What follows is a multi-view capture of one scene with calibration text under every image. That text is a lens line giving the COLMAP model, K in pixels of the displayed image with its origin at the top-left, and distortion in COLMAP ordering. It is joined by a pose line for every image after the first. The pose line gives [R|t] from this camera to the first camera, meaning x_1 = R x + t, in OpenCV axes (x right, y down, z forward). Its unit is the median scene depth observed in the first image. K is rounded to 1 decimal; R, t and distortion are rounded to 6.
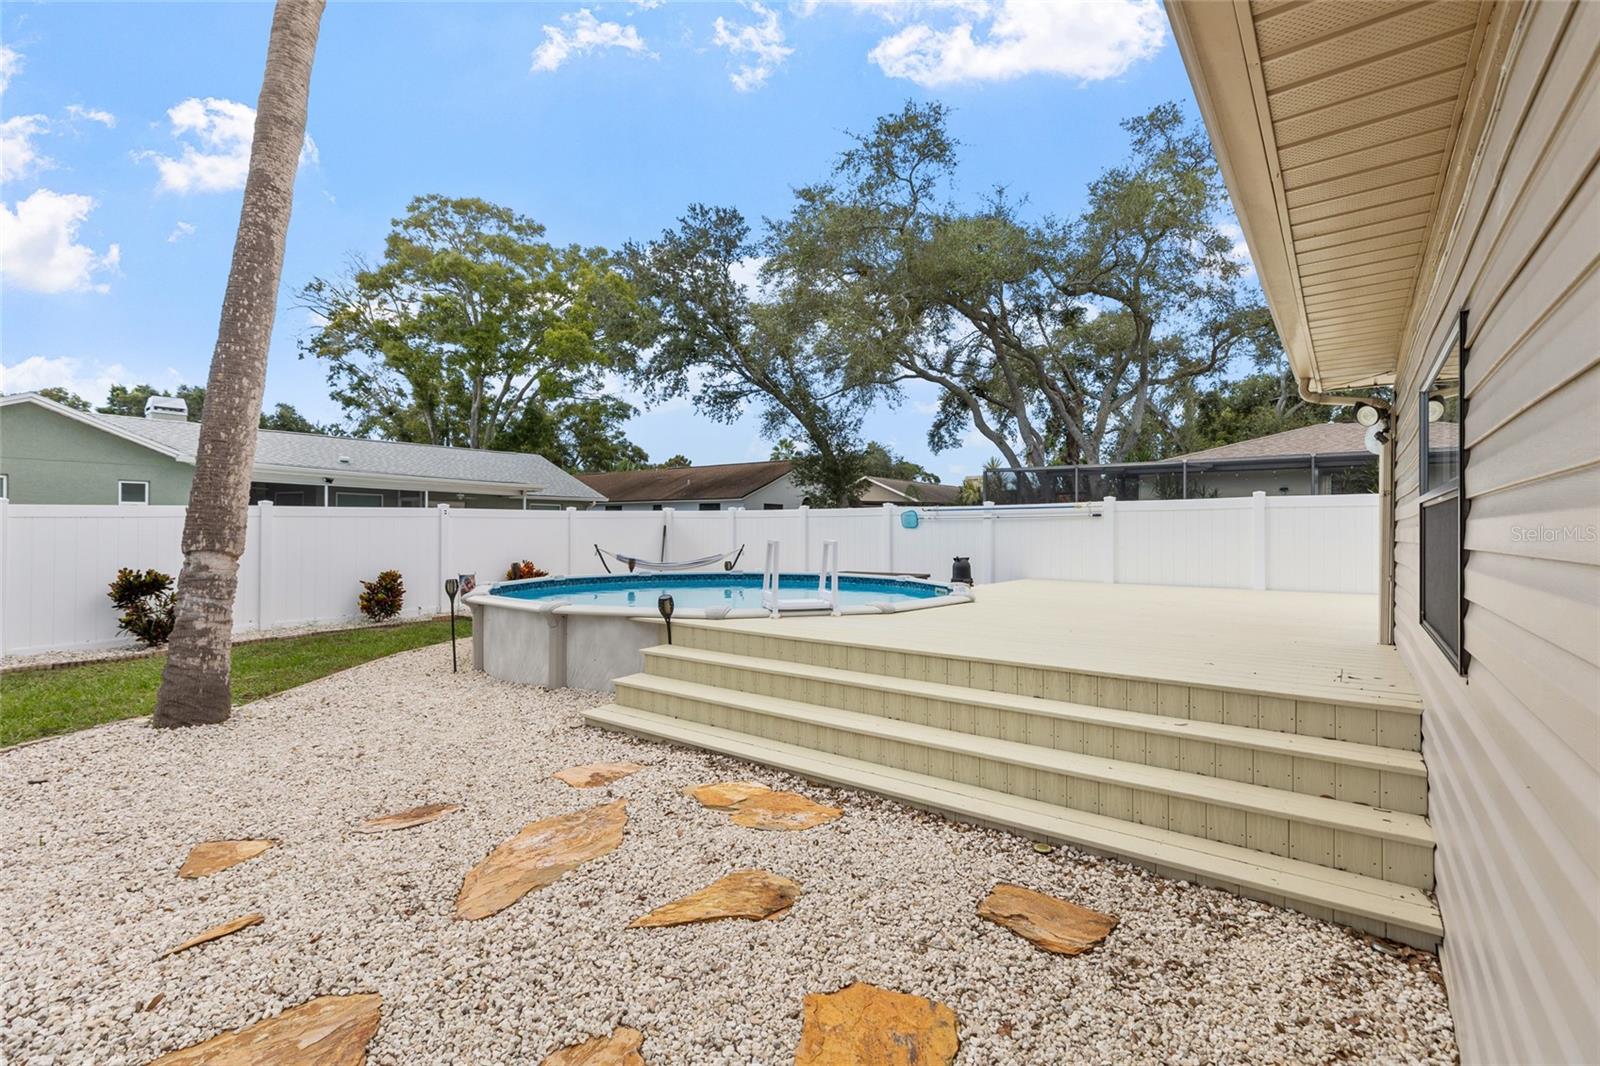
lens RADIAL K [[728.7, 0, 800.0], [0, 728.7, 525.4], [0, 0, 1]] dist [0.010791, 0.000280]
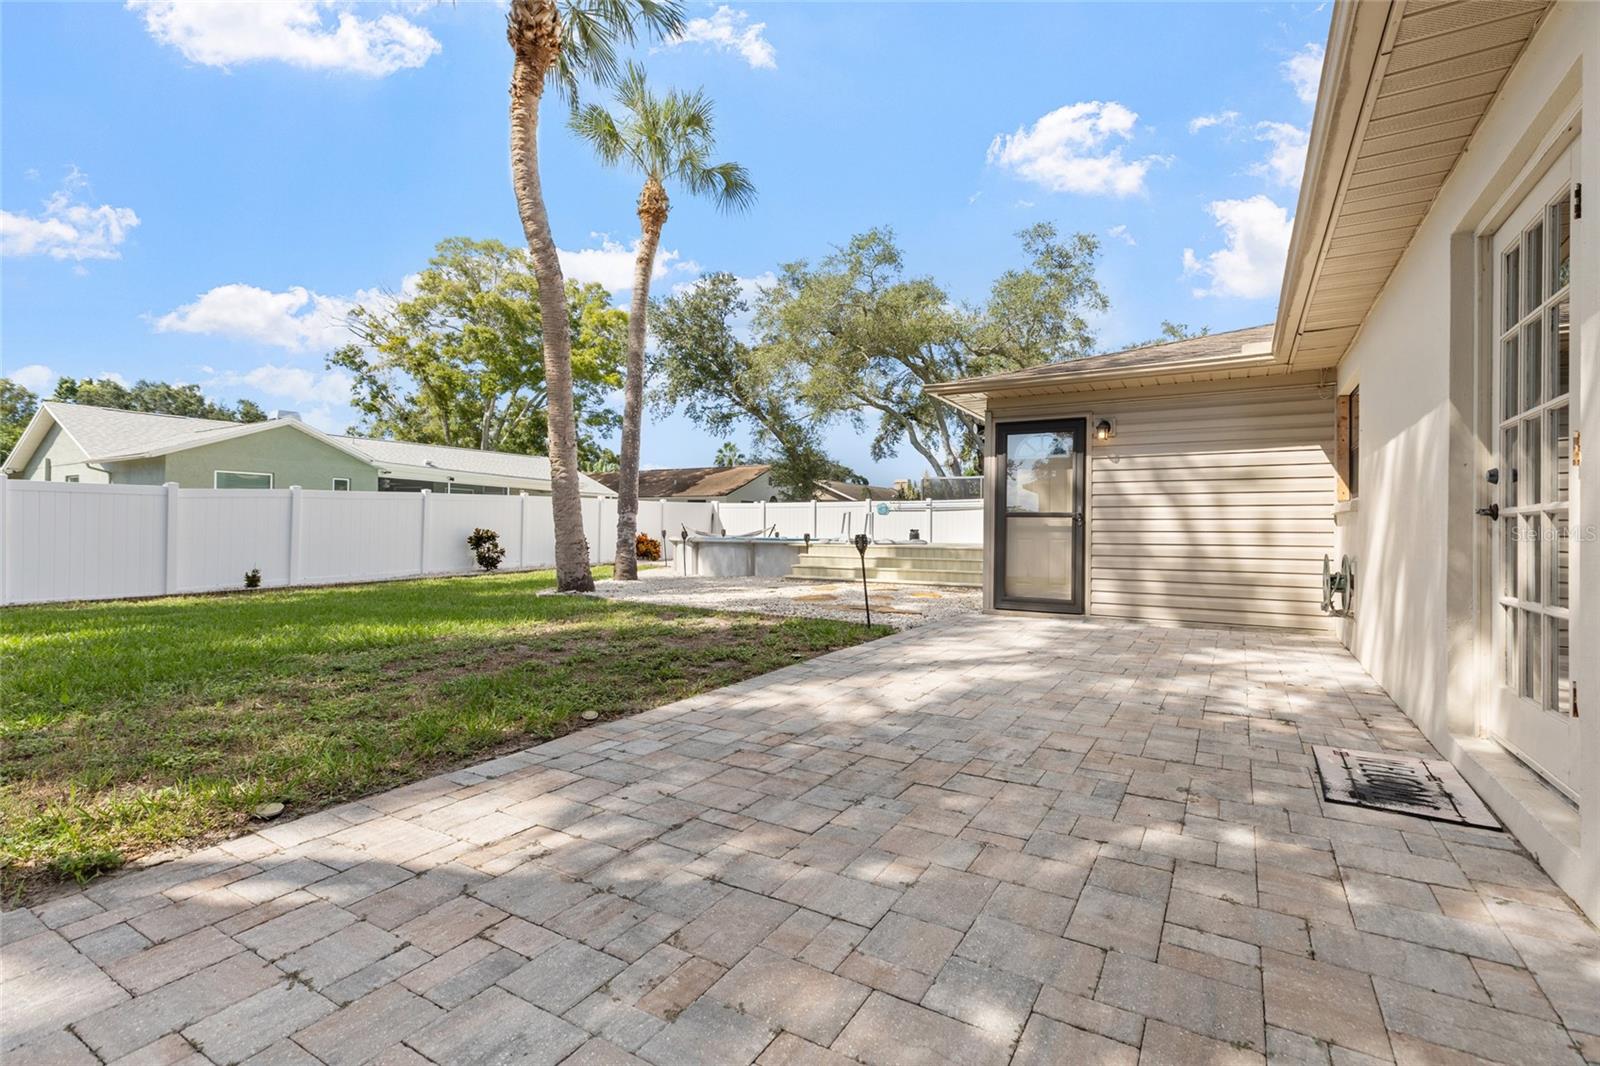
lens RADIAL K [[731.7, 0, 801.4], [0, 731.7, 513.1], [0, 0, 1]] dist [0.003800, 0.000643]
pose [[0.994316, 0.008925, 0.106094, -0.087758], [-0.007054, 0.999813, -0.018001, 0.013823], [-0.106235, 0.017150, 0.994193, -0.268369]]
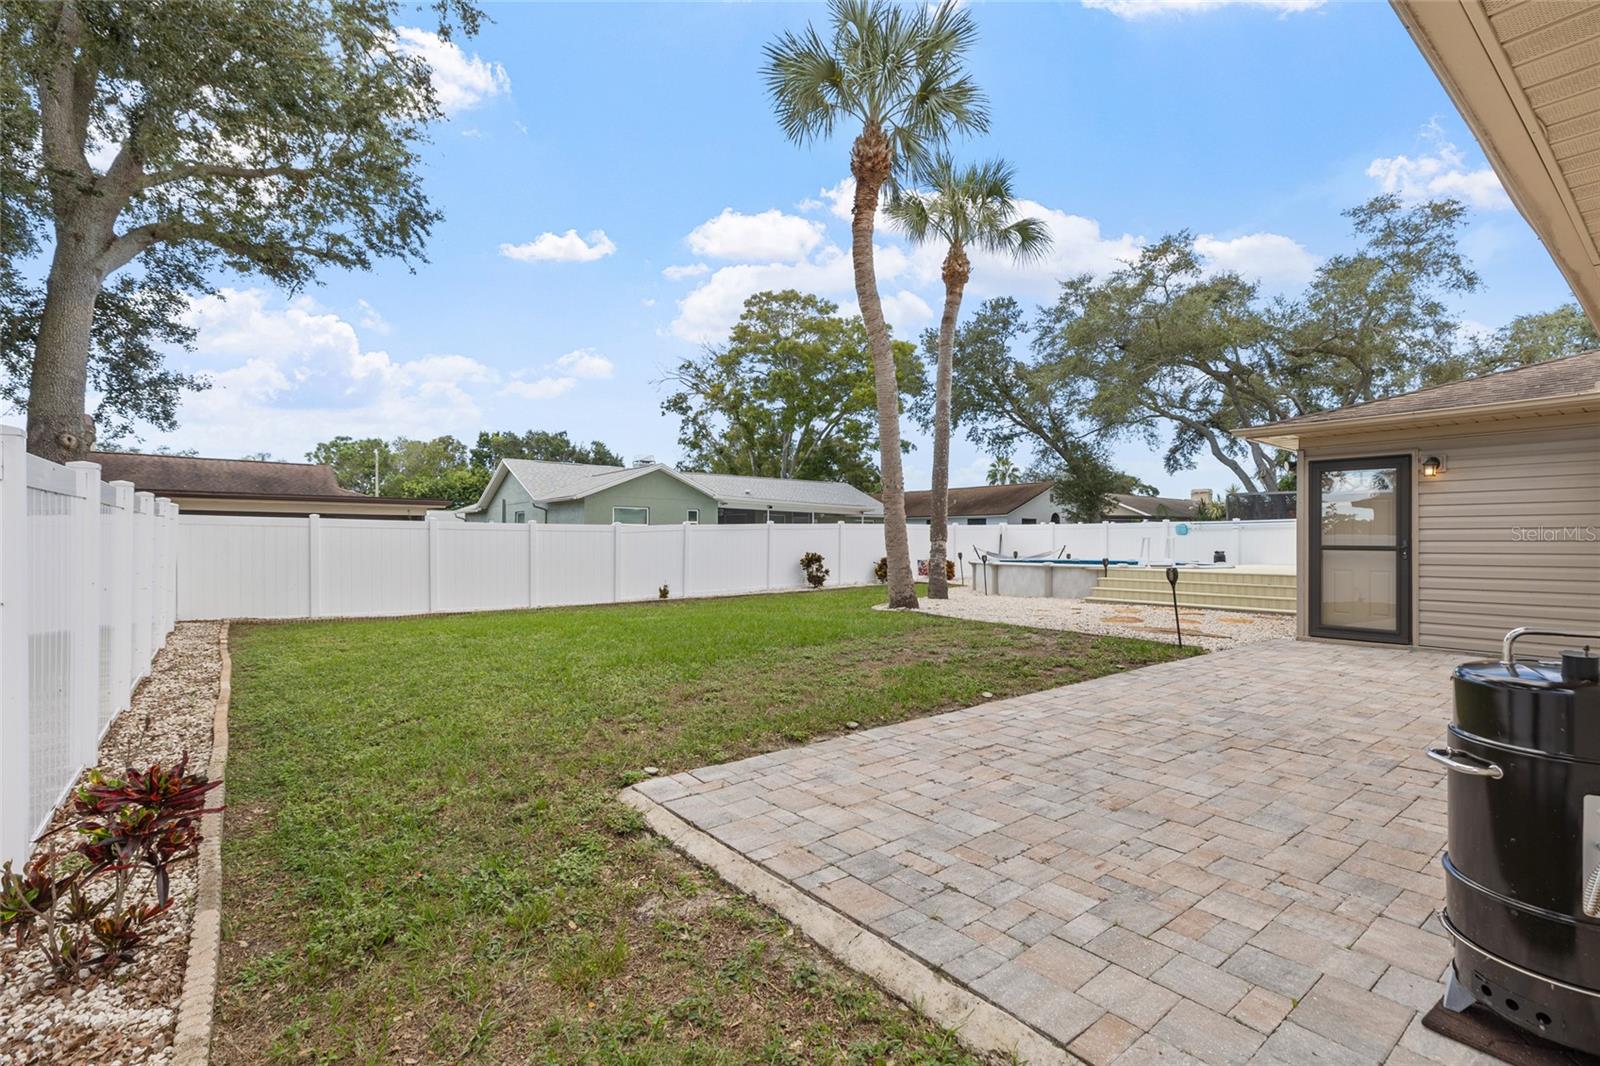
lens RADIAL K [[733.2, 0, 801.7], [0, 733.2, 530.8], [0, 0, 1]] dist [0.000382, 0.000519]
pose [[0.967699, -0.002450, -0.252095, -0.108617], [-0.000448, 0.999934, -0.011440, 0.005682], [0.252107, 0.011183, 0.967635, -0.337985]]
